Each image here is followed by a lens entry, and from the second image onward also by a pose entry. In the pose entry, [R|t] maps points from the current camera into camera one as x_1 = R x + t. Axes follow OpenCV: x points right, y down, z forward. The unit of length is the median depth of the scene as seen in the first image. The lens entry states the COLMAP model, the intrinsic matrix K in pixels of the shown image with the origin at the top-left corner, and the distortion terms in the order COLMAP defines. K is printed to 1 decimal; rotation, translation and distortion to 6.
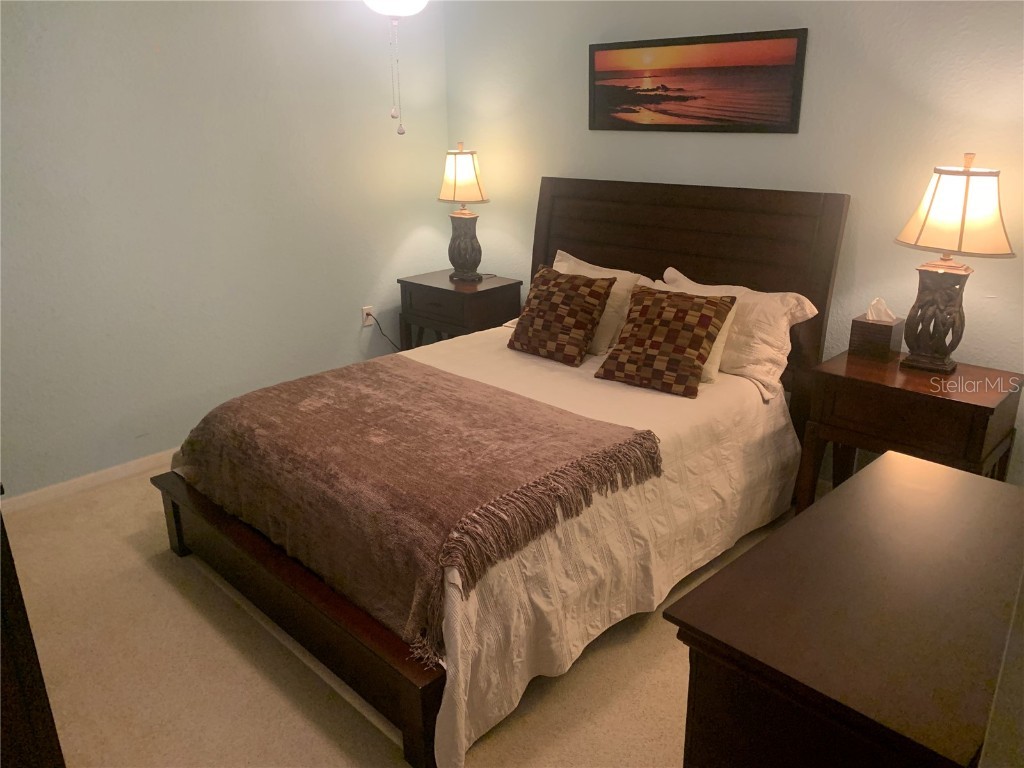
lens RADIAL K [[779.0, 0, 510.8], [0, 779.0, 382.1], [0, 0, 1]] dist [0.017352, -0.023080]
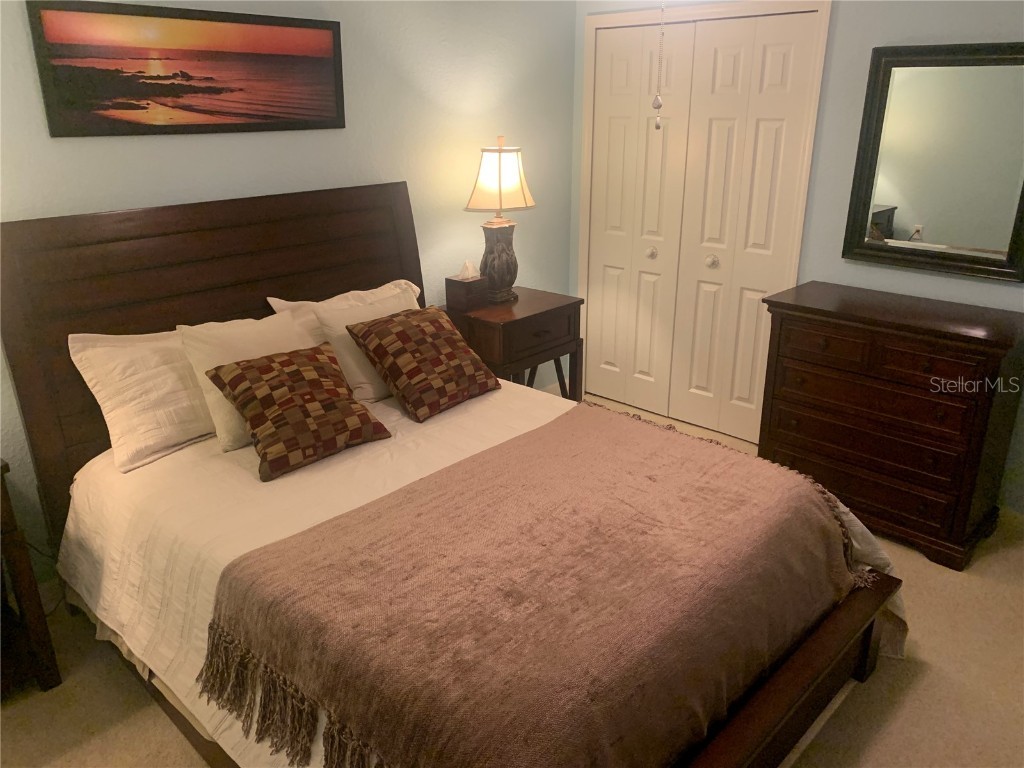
lens RADIAL K [[779.0, 0, 510.4], [0, 779.0, 382.5], [0, 0, 1]] dist [0.017352, -0.023080]
pose [[-0.045567, -0.350372, 0.935502, -0.631294], [0.319526, 0.882165, 0.345959, -0.284506], [-0.946481, 0.314682, 0.071756, 0.764495]]
